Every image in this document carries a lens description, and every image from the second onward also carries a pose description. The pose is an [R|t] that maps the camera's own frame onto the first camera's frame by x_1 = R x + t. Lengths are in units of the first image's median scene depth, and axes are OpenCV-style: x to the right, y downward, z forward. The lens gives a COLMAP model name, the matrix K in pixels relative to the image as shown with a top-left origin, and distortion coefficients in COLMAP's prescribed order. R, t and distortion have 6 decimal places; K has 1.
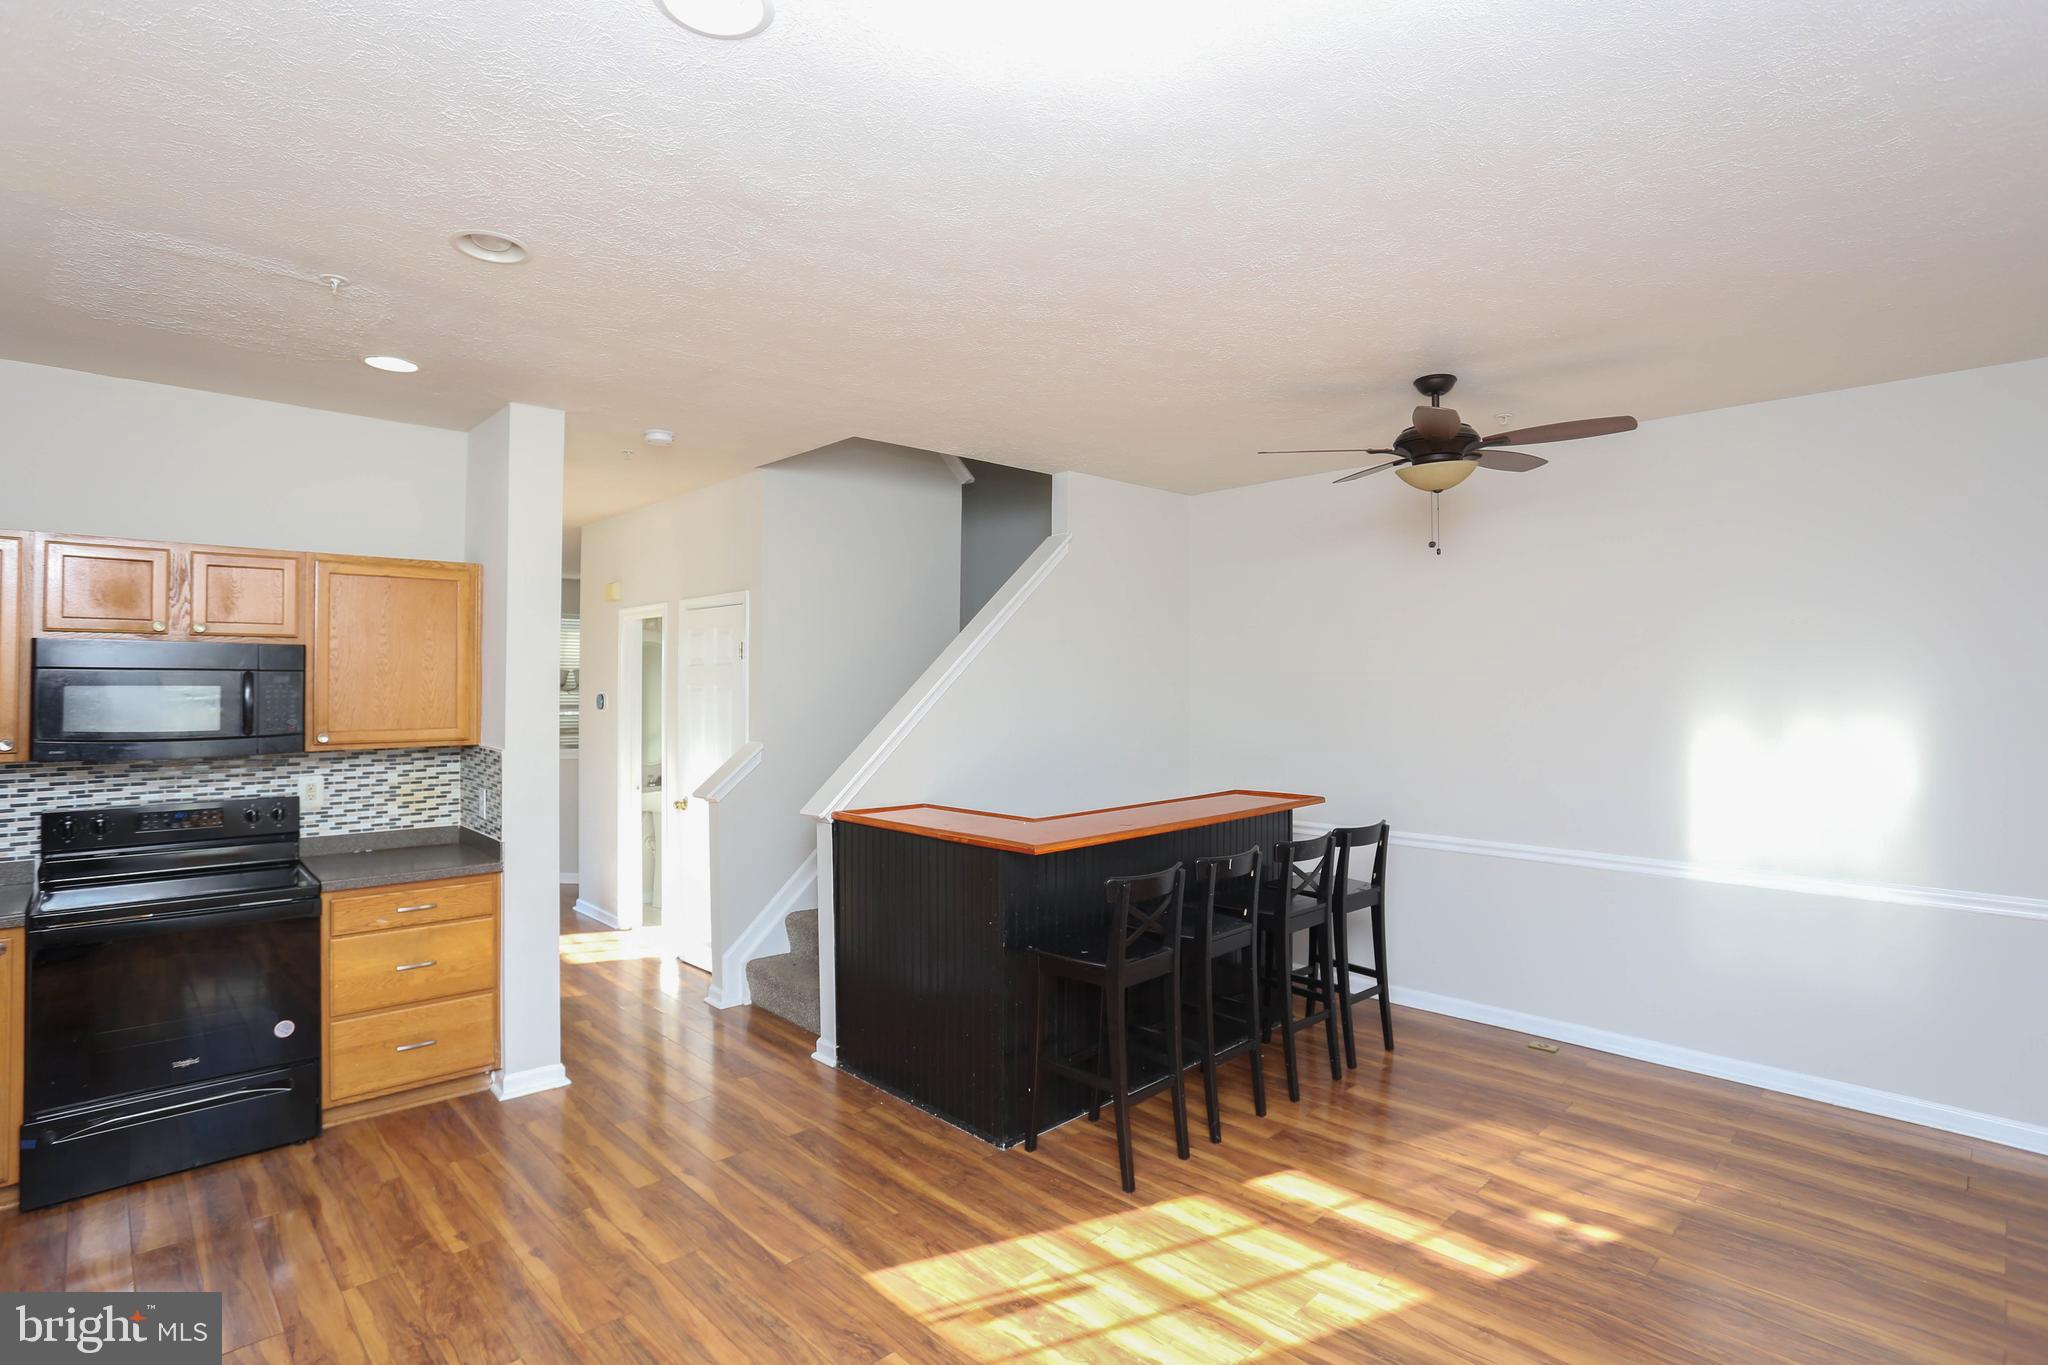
lens RADIAL K [[1033.6, 0, 1020.4], [0, 1033.6, 667.6], [0, 0, 1]] dist [-0.061597, 0.018008]
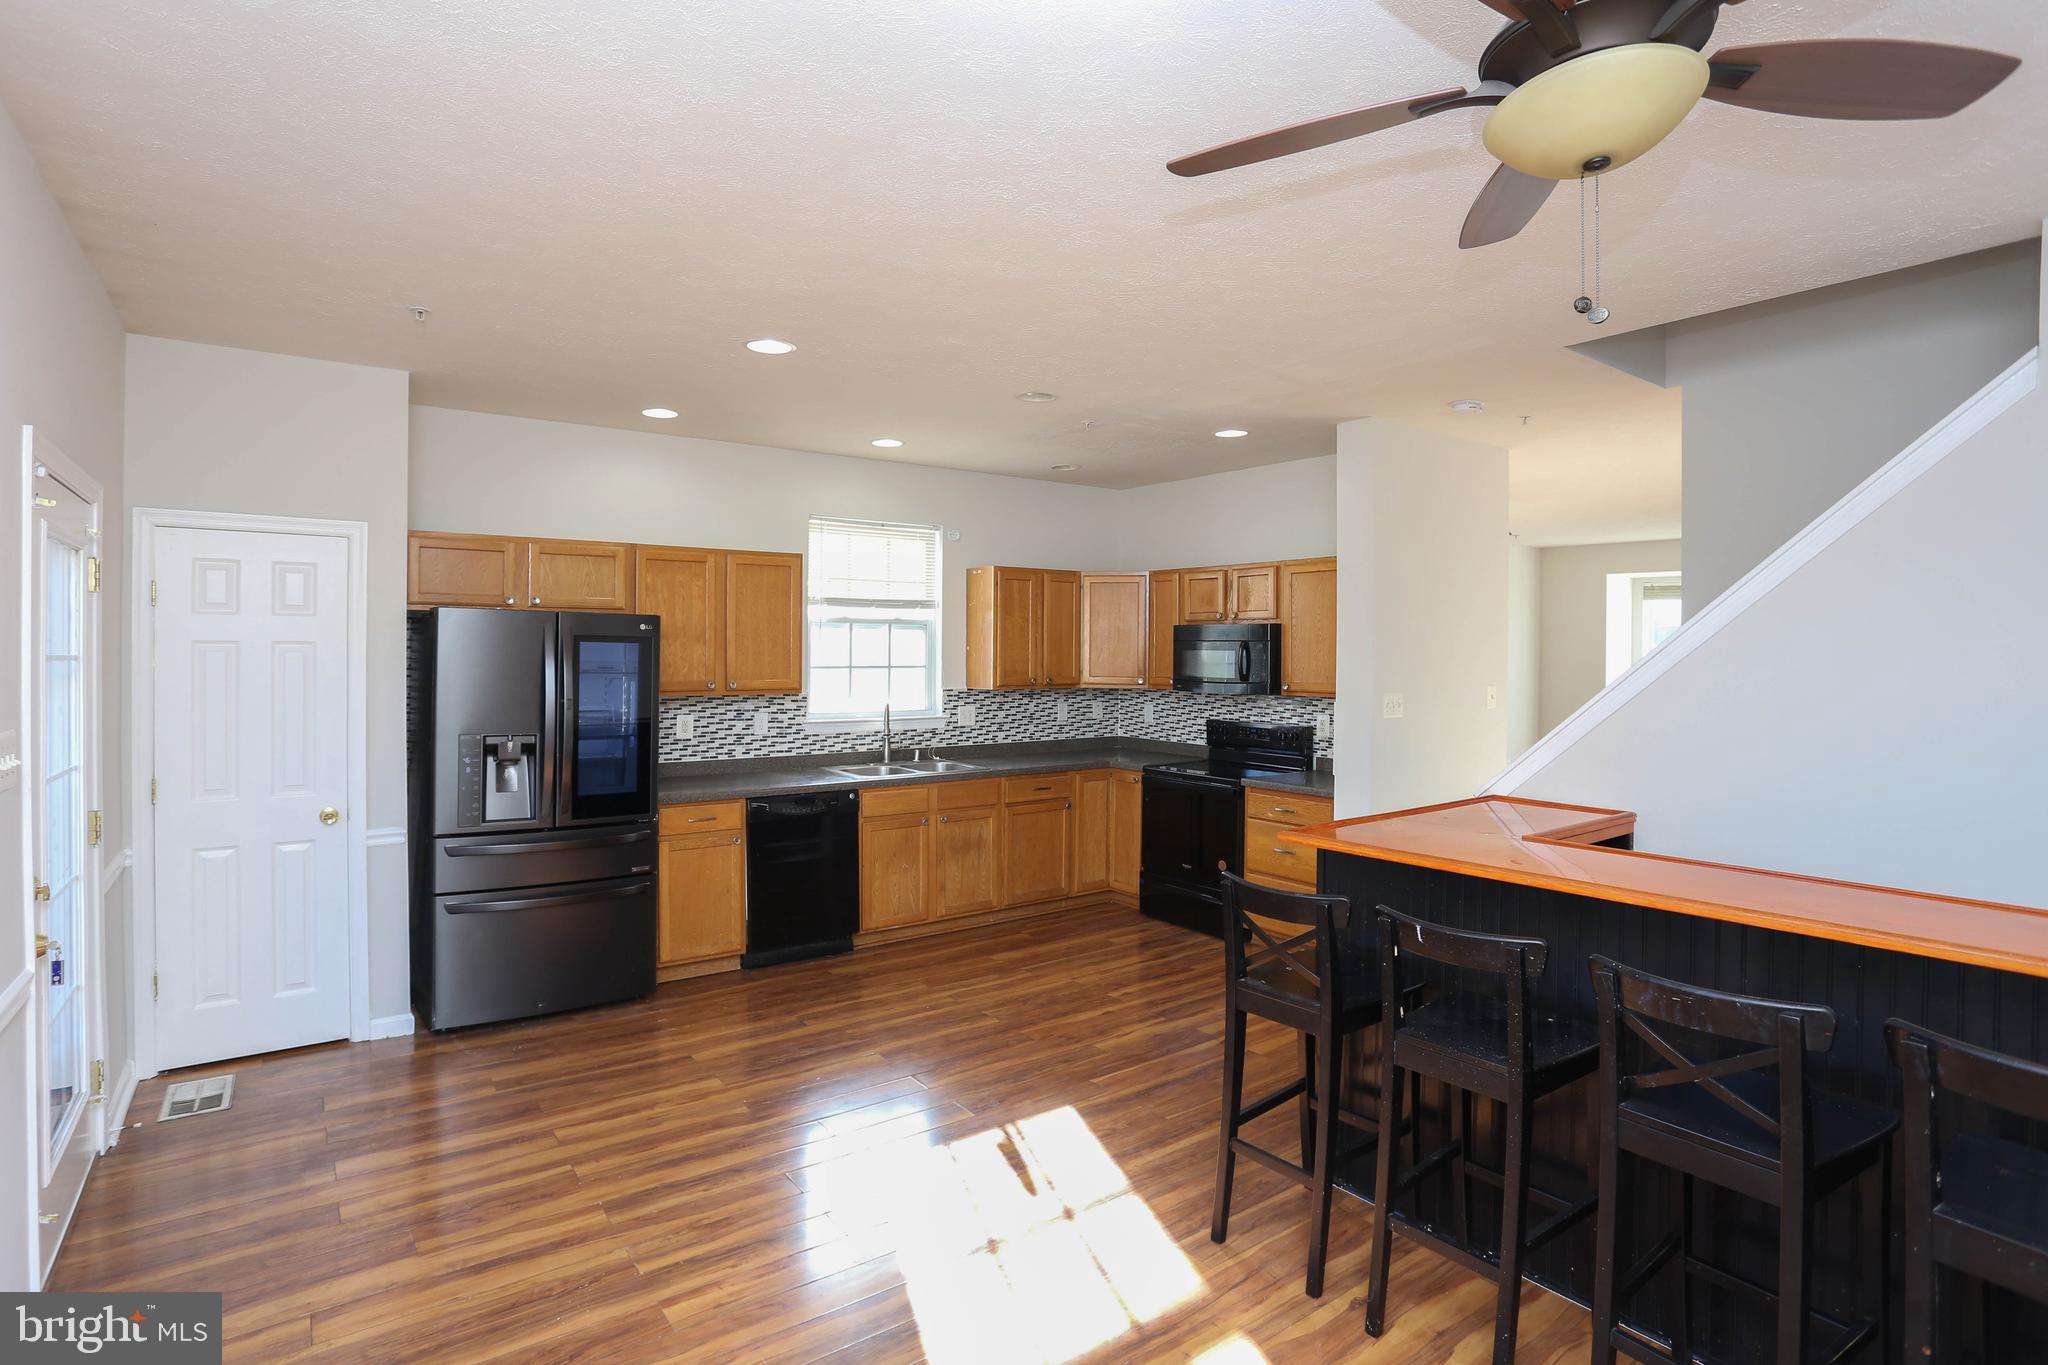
lens RADIAL K [[1033.6, 0, 1020.1], [0, 1033.6, 654.1], [0, 0, 1]] dist [-0.061597, 0.018008]
pose [[-0.154157, 0.000141, -0.988046, 0.851206], [0.005897, 0.999982, -0.000777, 0.022592], [0.988029, -0.005946, -0.154155, 0.857296]]
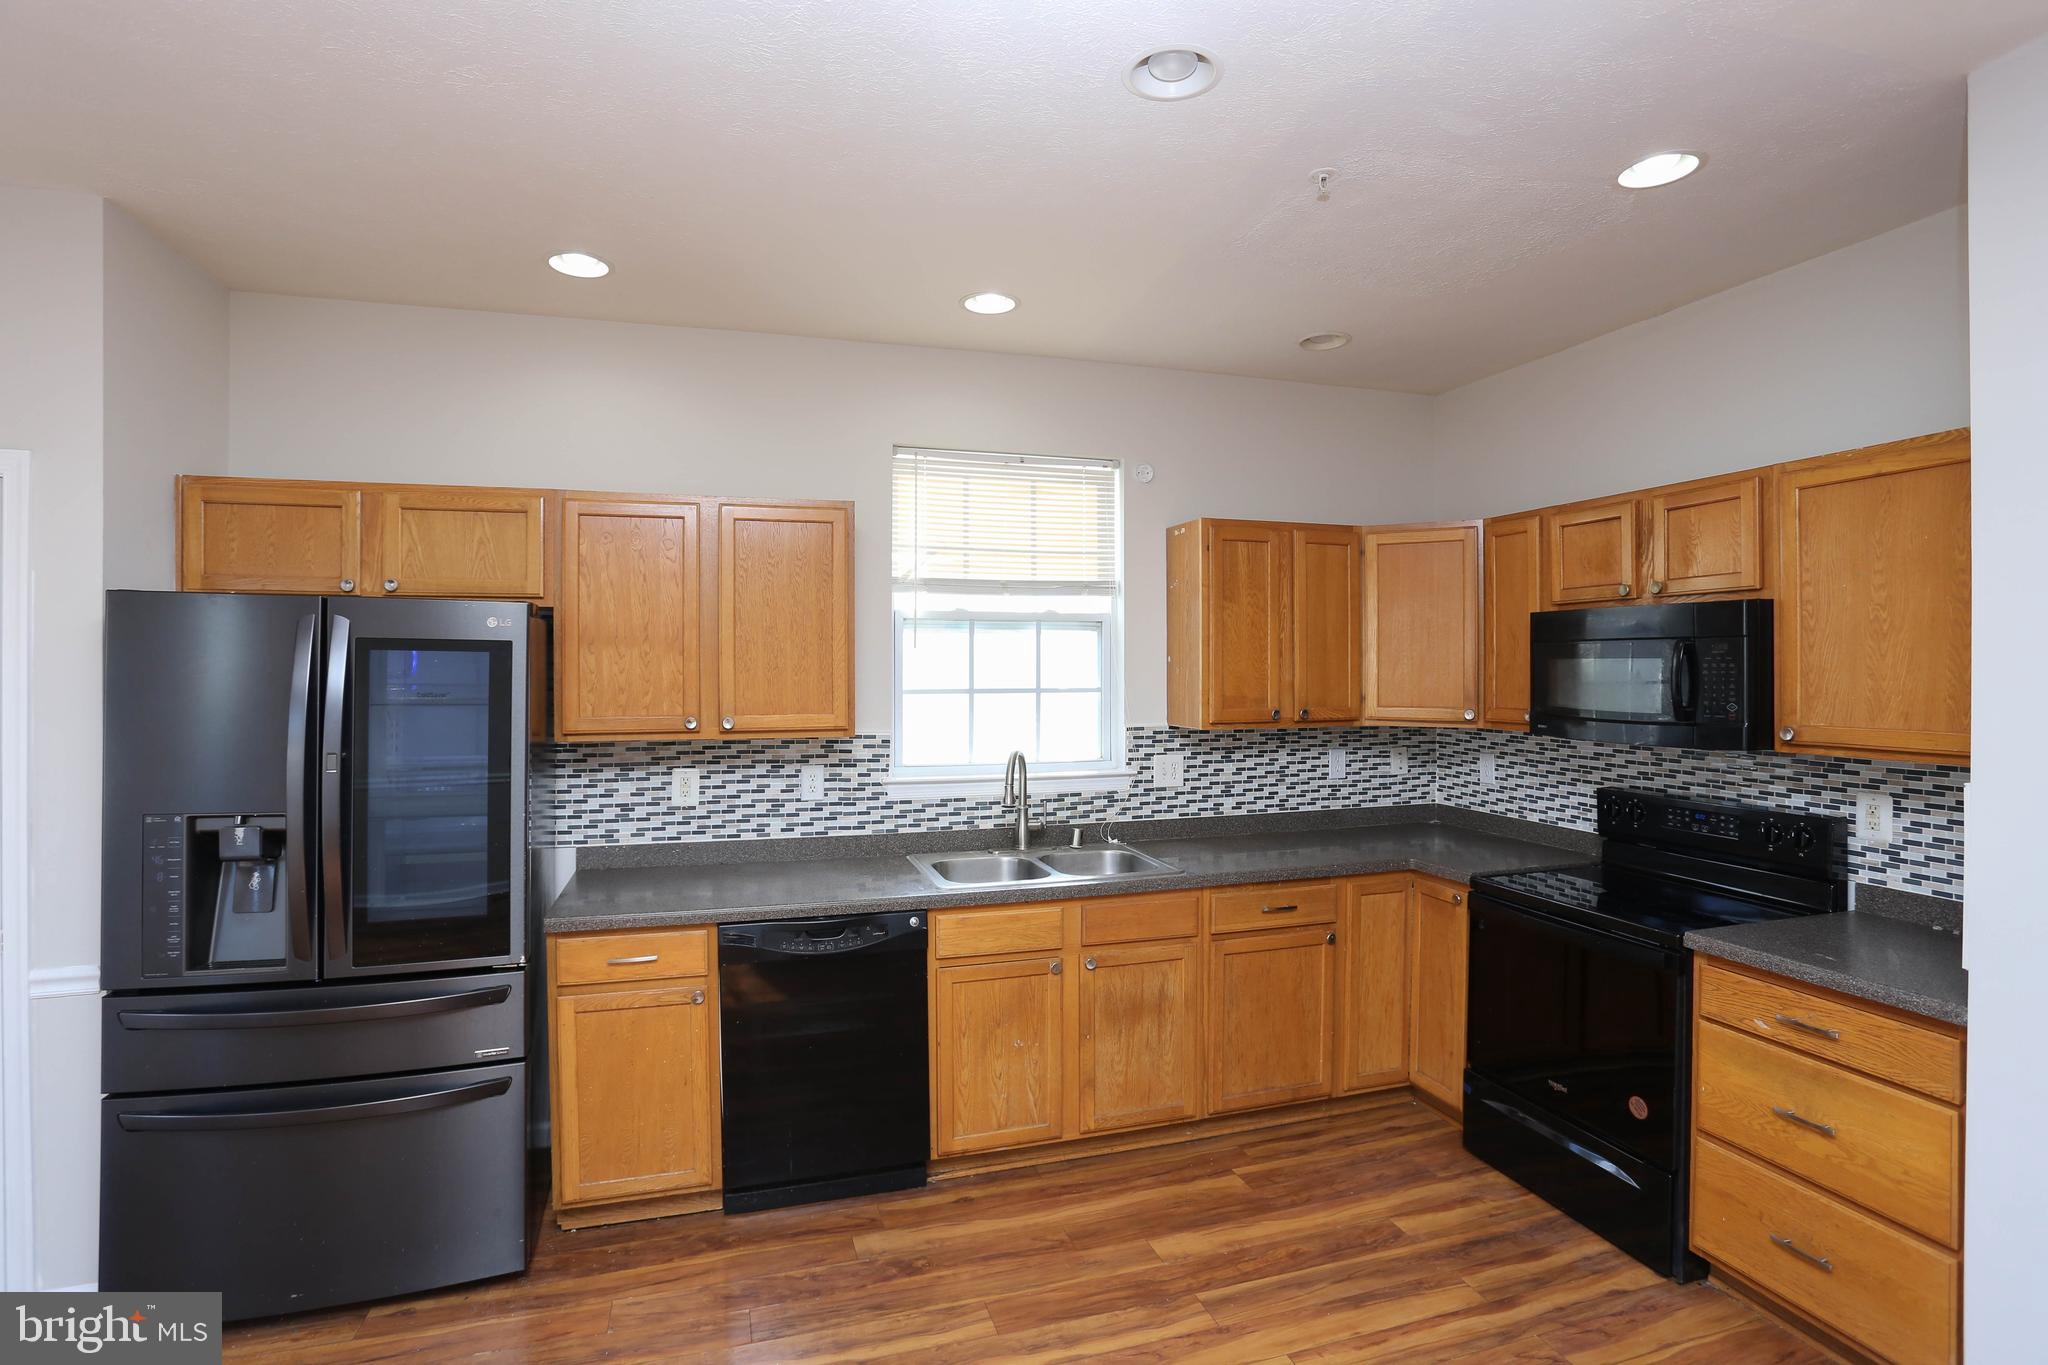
lens RADIAL K [[1033.6, 0, 1045.5], [0, 1033.6, 671.0], [0, 0, 1]] dist [-0.061597, 0.018008]
pose [[-0.439420, 0.000360, -0.898282, 0.137616], [0.010229, 0.999937, -0.004604, 0.025776], [0.898223, -0.011212, -0.439396, 0.854660]]
